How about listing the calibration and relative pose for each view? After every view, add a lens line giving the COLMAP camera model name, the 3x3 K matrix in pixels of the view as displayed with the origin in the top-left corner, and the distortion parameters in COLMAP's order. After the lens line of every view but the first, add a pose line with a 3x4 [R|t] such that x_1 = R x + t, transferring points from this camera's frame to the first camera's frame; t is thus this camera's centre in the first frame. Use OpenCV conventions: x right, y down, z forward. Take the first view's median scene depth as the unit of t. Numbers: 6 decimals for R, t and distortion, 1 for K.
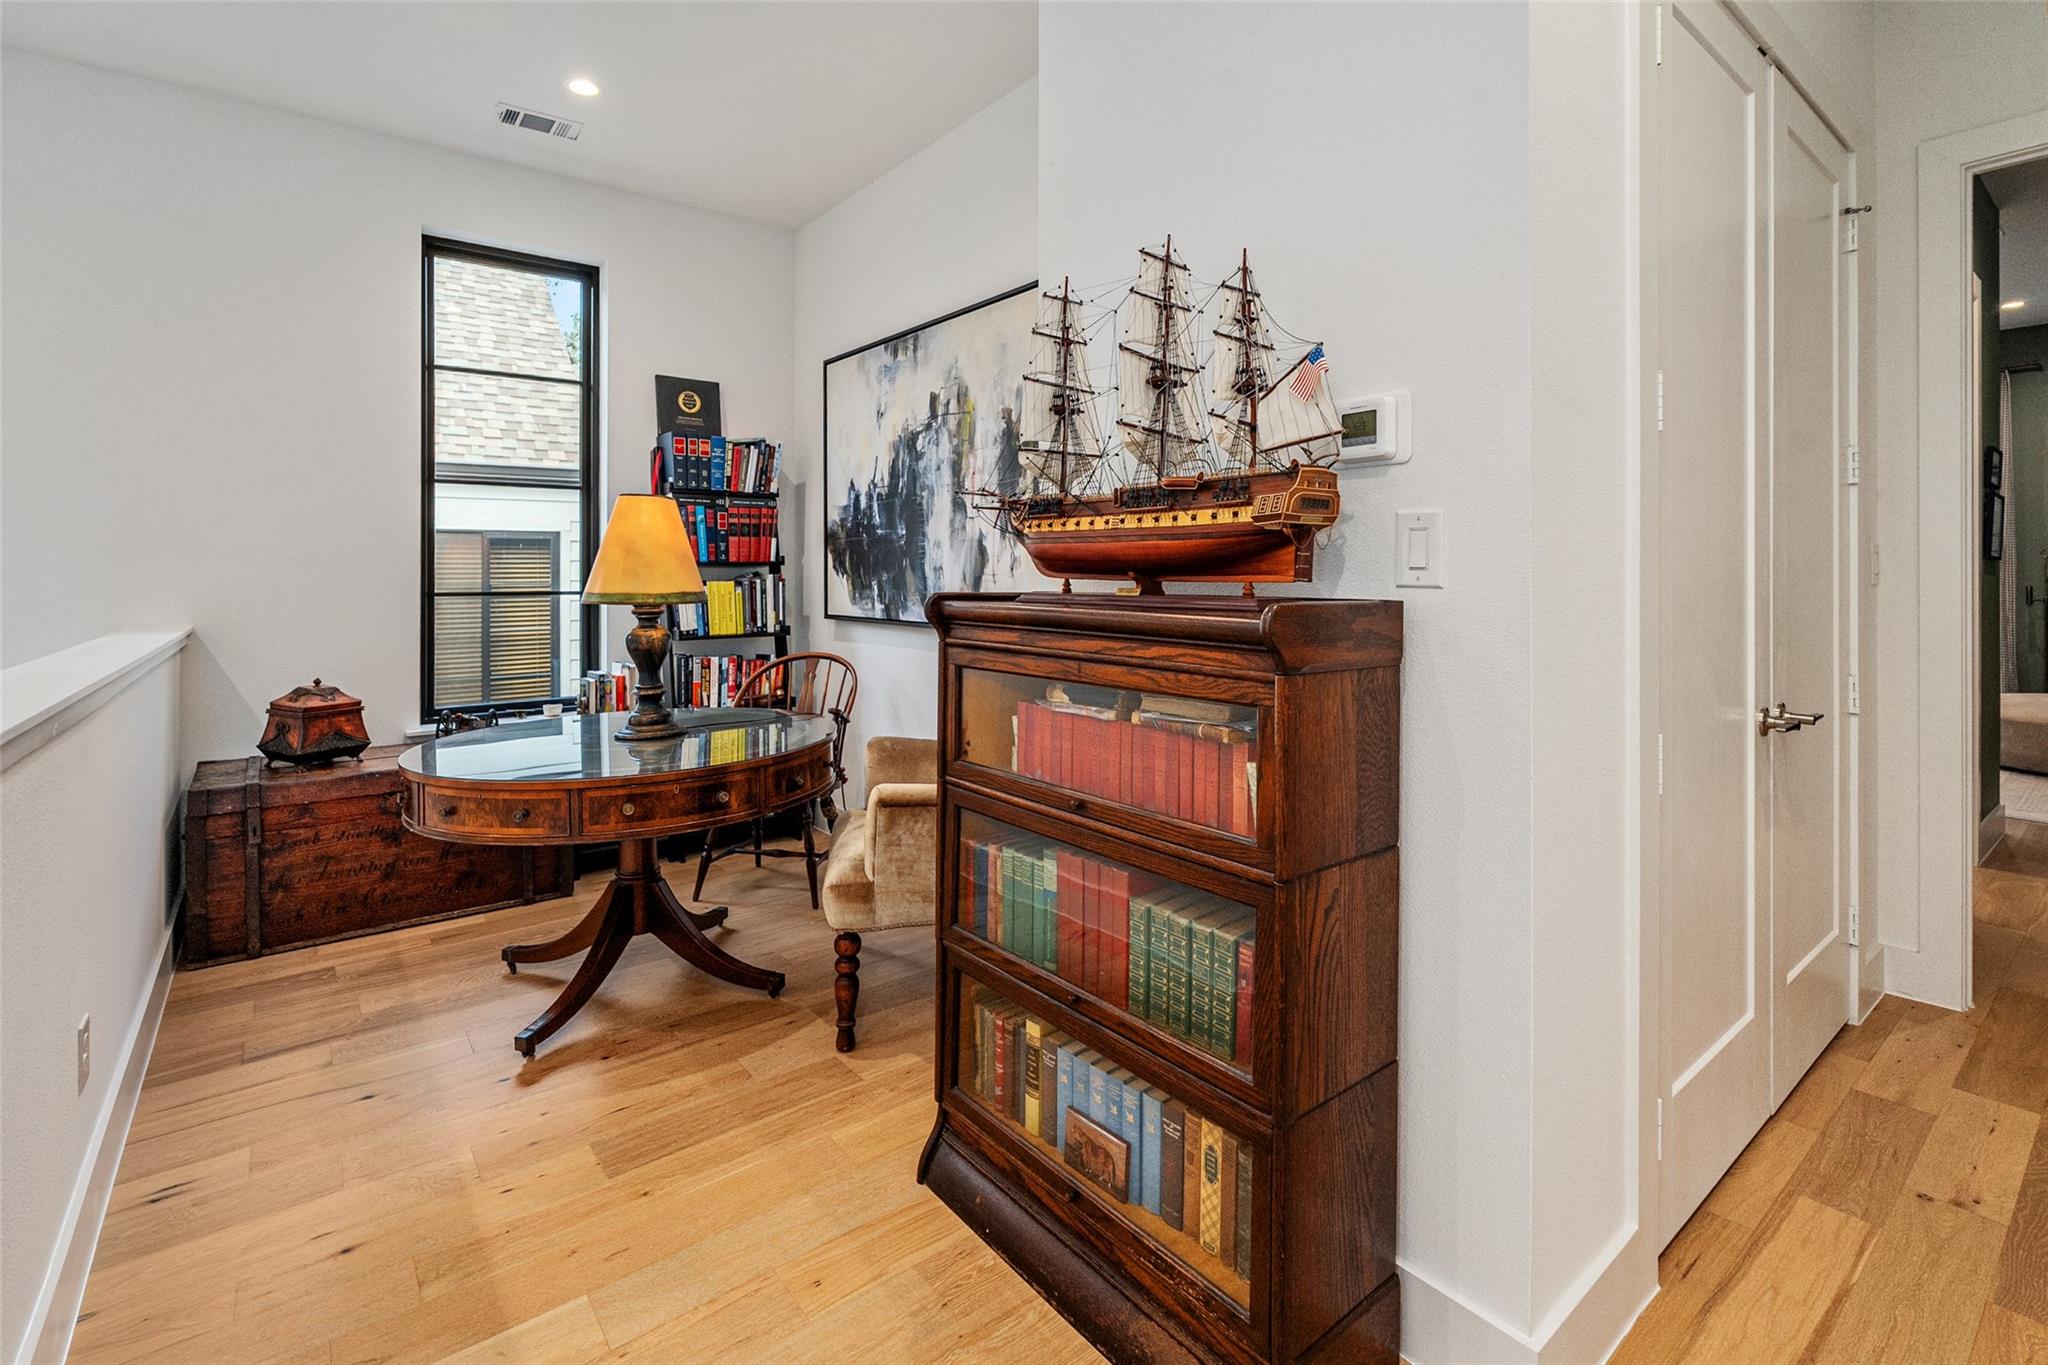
lens RADIAL K [[922.8, 0, 1037.2], [0, 922.8, 577.7], [0, 0, 1]] dist [-0.004619, 0.001049]
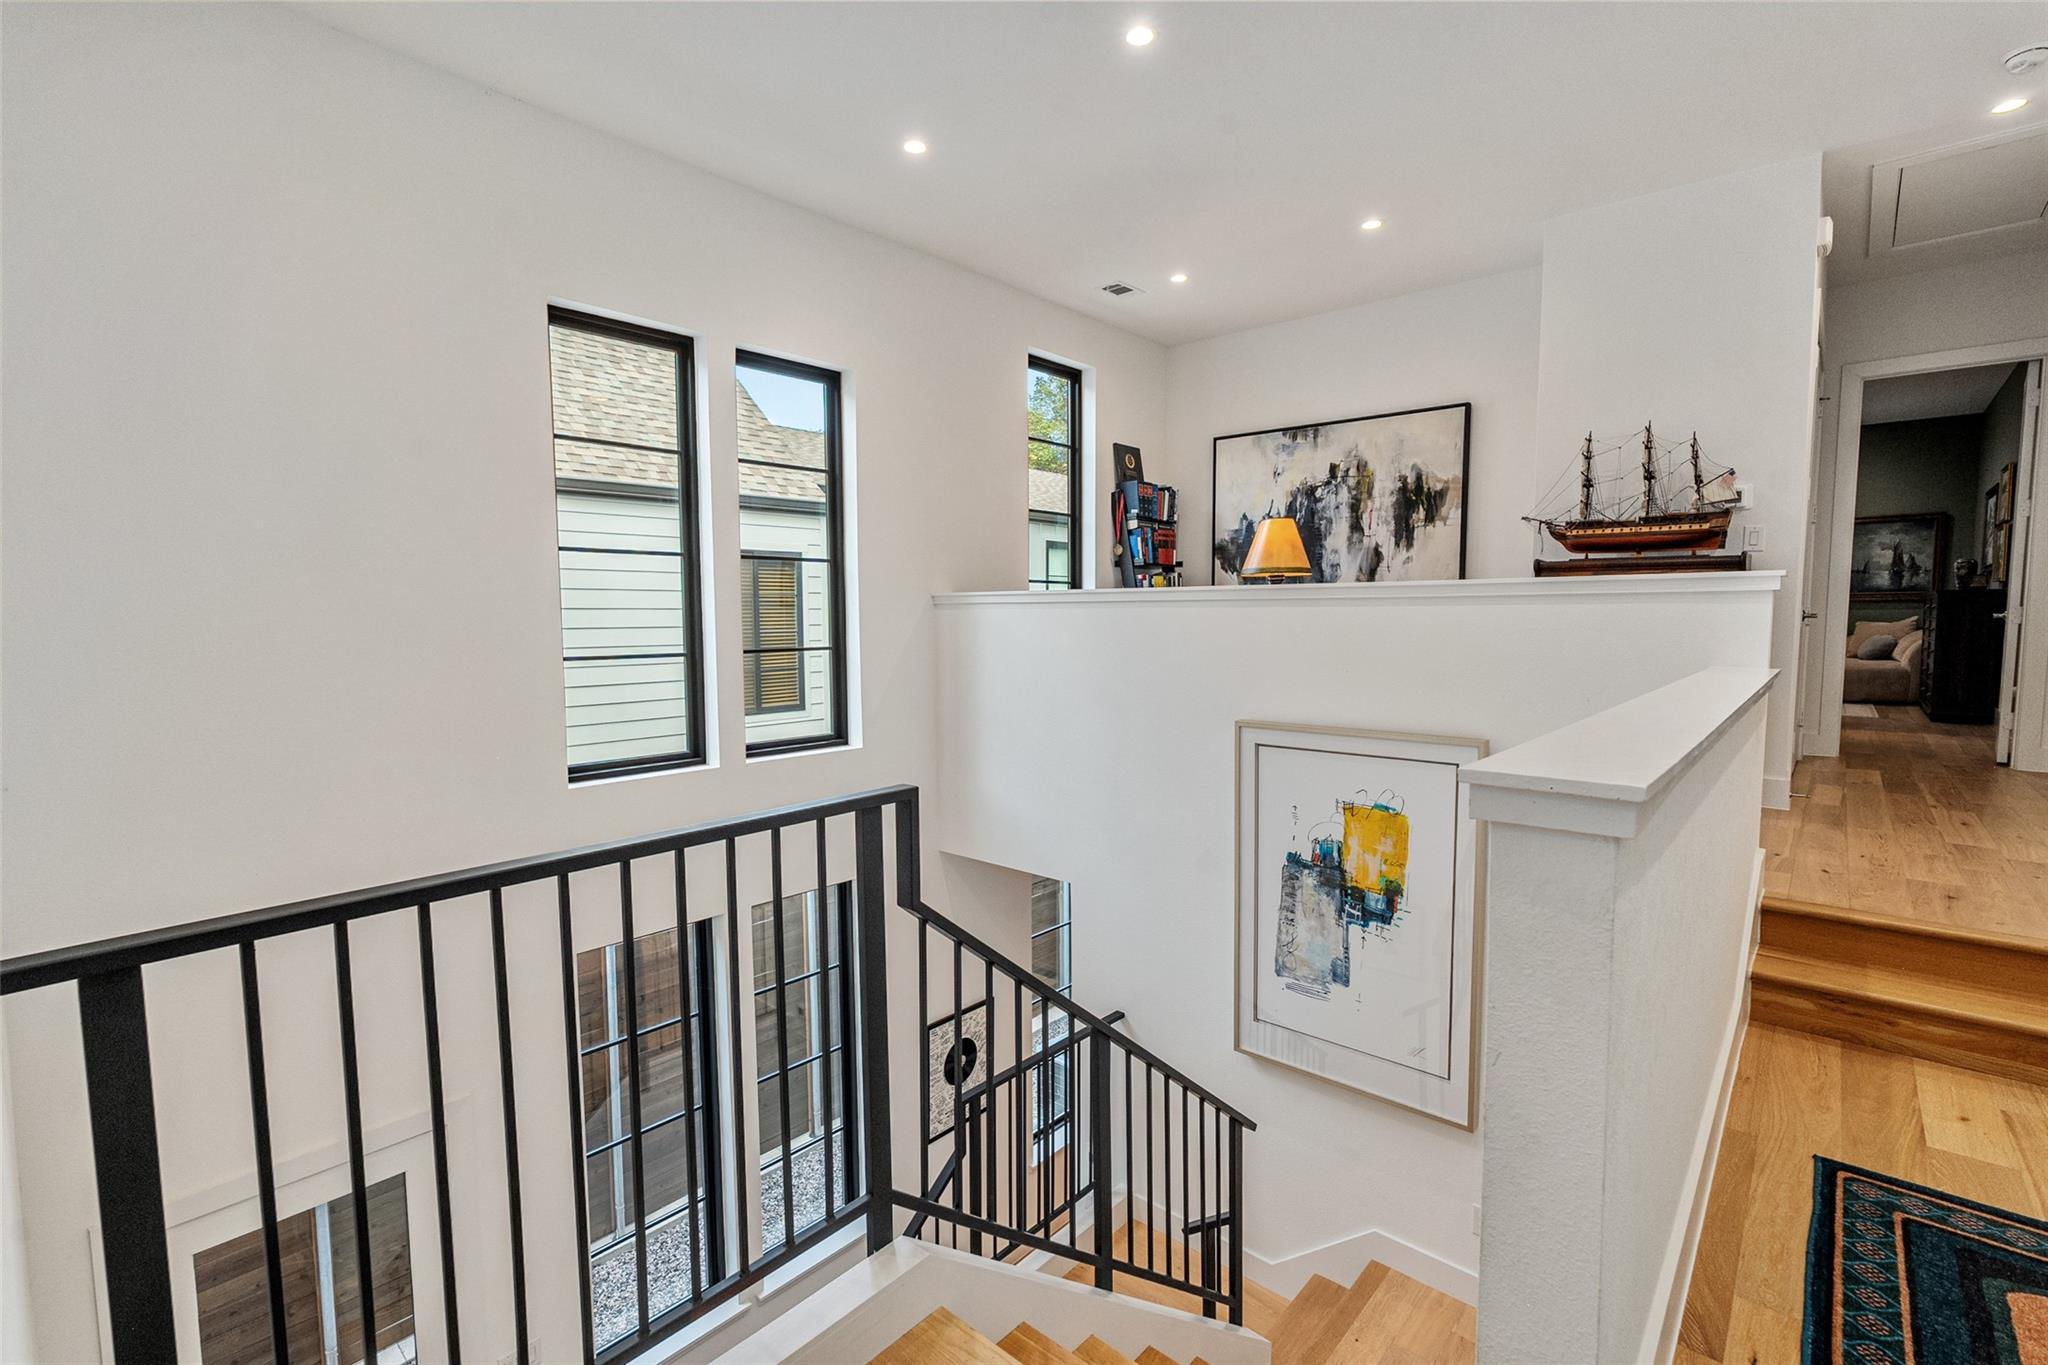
lens RADIAL K [[922.8, 0, 1027.8], [0, 922.8, 684.1], [0, 0, 1]] dist [-0.004619, 0.001049]
pose [[0.982644, -0.011951, 0.185116, -0.990931], [-0.000387, 0.997788, 0.066471, 0.097800], [-0.185501, -0.065389, 0.980466, -0.616349]]
